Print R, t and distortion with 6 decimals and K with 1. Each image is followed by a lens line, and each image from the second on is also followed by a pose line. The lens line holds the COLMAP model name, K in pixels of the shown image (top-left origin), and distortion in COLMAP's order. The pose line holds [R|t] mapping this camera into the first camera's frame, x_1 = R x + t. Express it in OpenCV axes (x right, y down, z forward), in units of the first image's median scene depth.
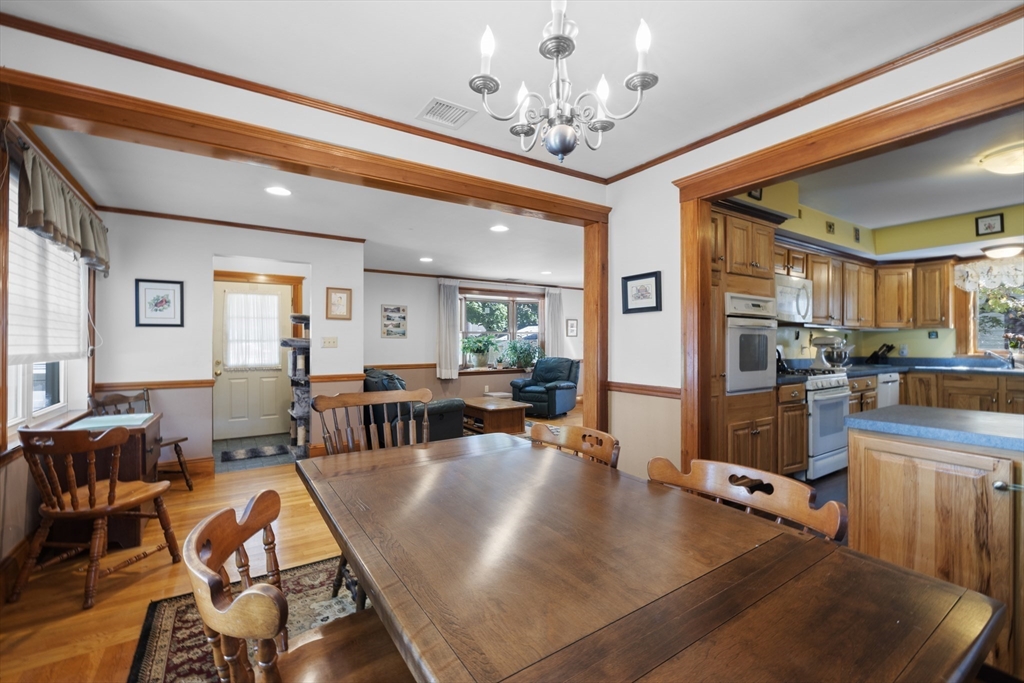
lens RADIAL K [[436.1, 0, 494.6], [0, 436.1, 356.8], [0, 0, 1]] dist [0.004046, -0.000336]
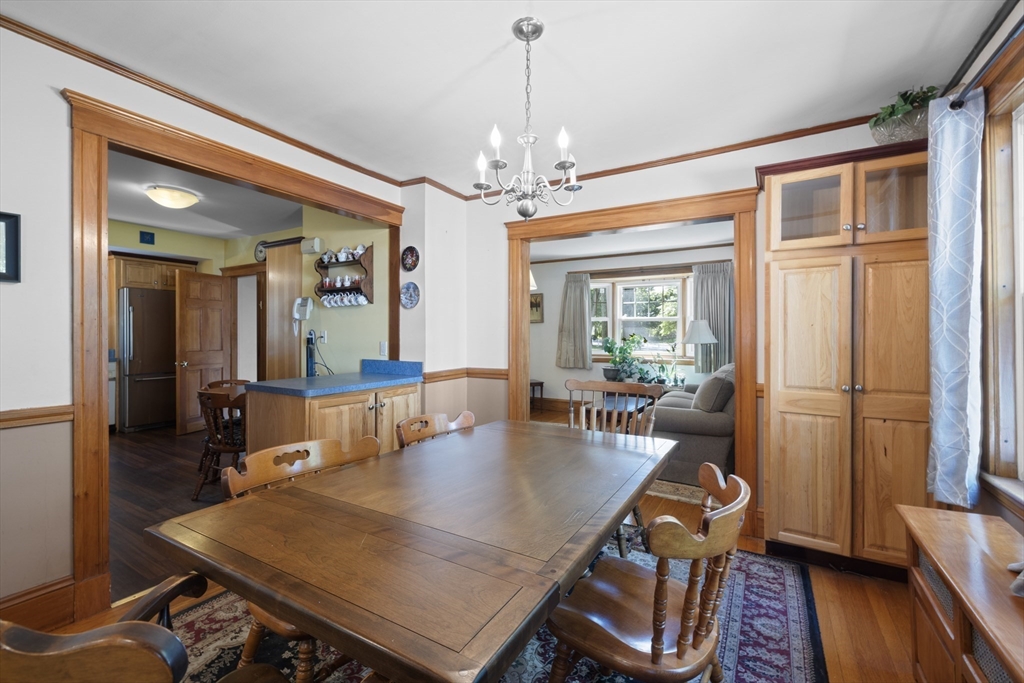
lens RADIAL K [[436.1, 0, 506.6], [0, 436.1, 335.5], [0, 0, 1]] dist [0.004046, -0.000336]
pose [[-0.451564, -0.003248, 0.892233, -0.212226], [0.024341, 0.999576, 0.015958, -0.012207], [-0.891907, 0.028924, -0.451293, 0.317094]]
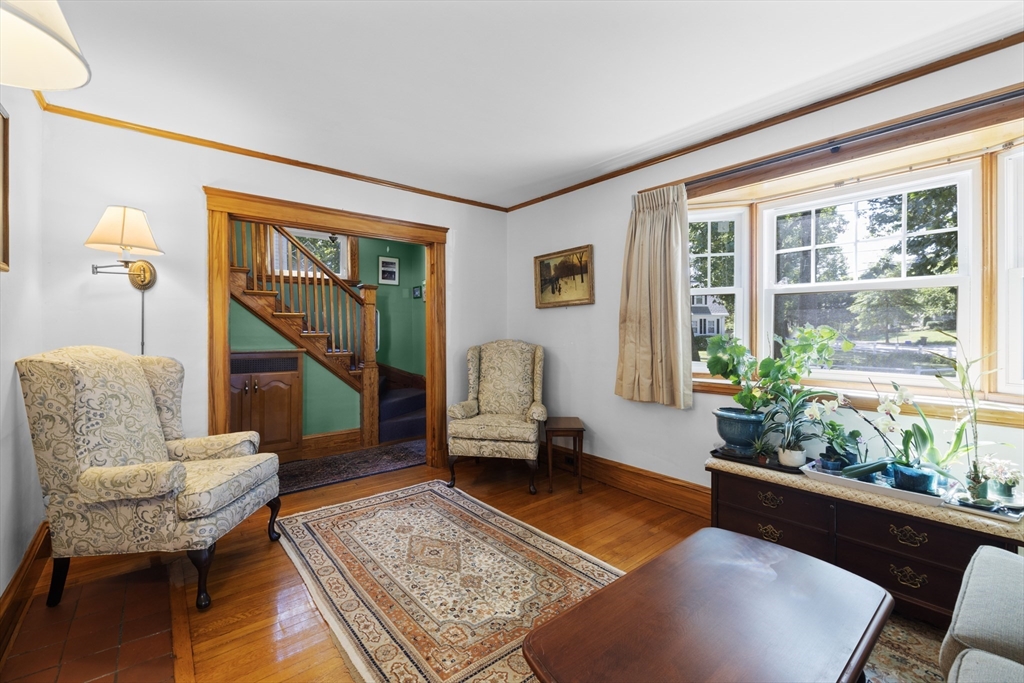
lens RADIAL K [[436.1, 0, 502.8], [0, 436.1, 331.6], [0, 0, 1]] dist [0.004046, -0.000336]
pose [[-0.127606, -0.002451, 0.991822, 0.241493], [0.030998, 0.999499, 0.006458, 0.003543], [-0.991340, 0.031568, -0.127466, -0.116576]]
